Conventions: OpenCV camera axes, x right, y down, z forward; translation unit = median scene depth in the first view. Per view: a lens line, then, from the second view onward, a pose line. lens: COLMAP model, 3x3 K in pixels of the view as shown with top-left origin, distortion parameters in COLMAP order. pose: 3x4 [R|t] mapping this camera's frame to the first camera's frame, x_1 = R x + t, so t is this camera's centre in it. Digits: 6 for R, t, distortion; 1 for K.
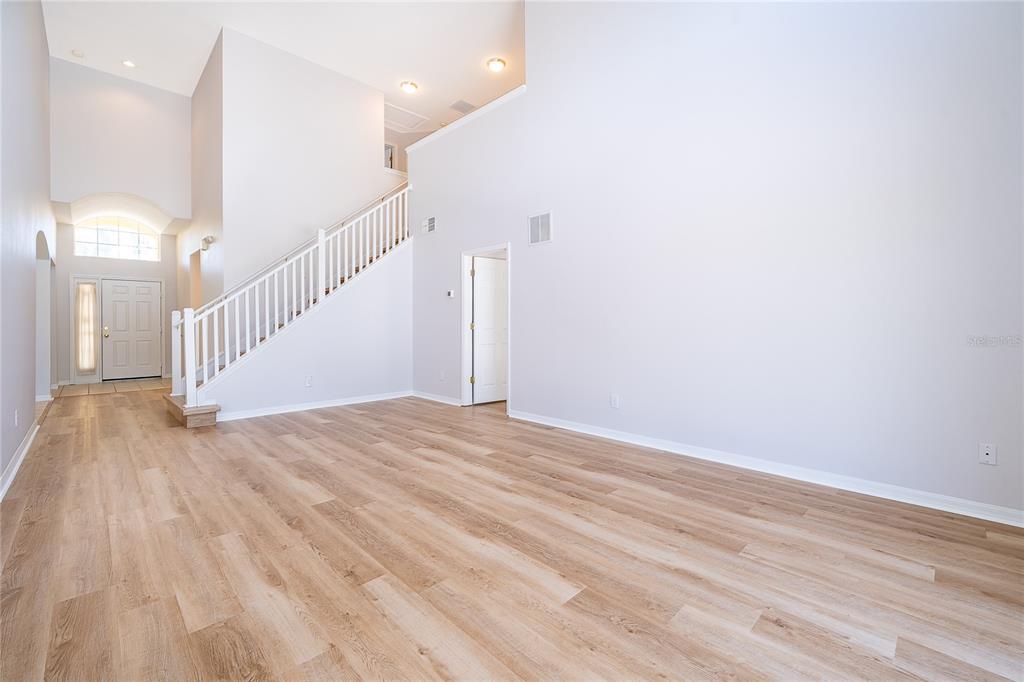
lens RADIAL K [[425.7, 0, 510.9], [0, 425.7, 337.1], [0, 0, 1]] dist [-0.001449, -0.000591]
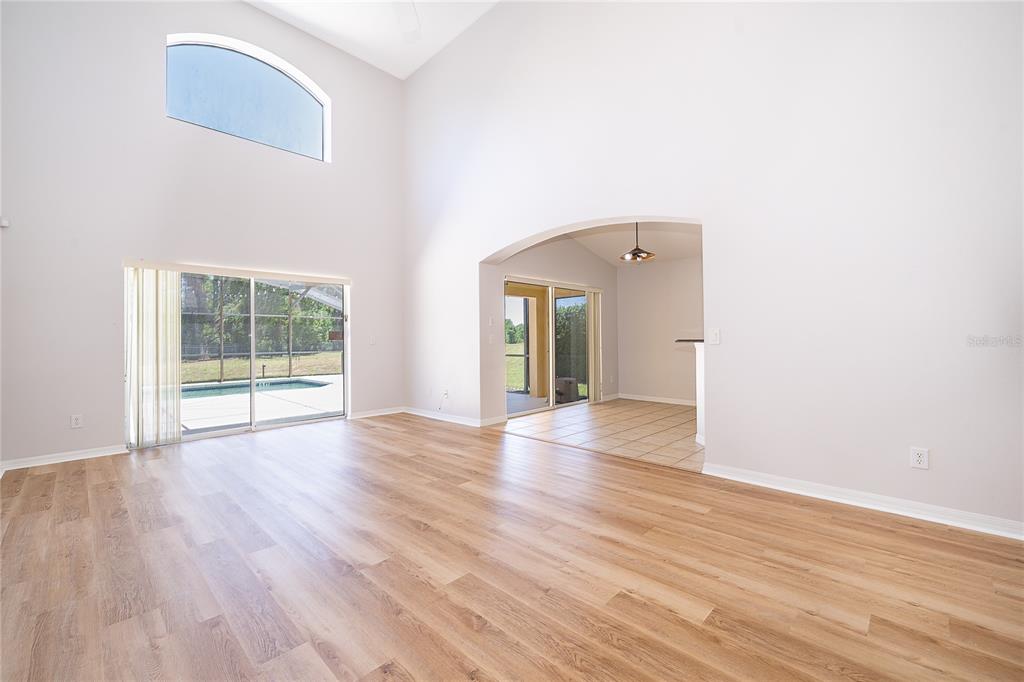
lens RADIAL K [[425.7, 0, 514.8], [0, 425.7, 338.5], [0, 0, 1]] dist [-0.001449, -0.000591]
pose [[-0.999469, 0.013660, -0.029574, -0.530532], [0.012985, 0.999654, 0.022887, -0.059300], [0.029876, 0.022491, -0.999301, 2.143087]]
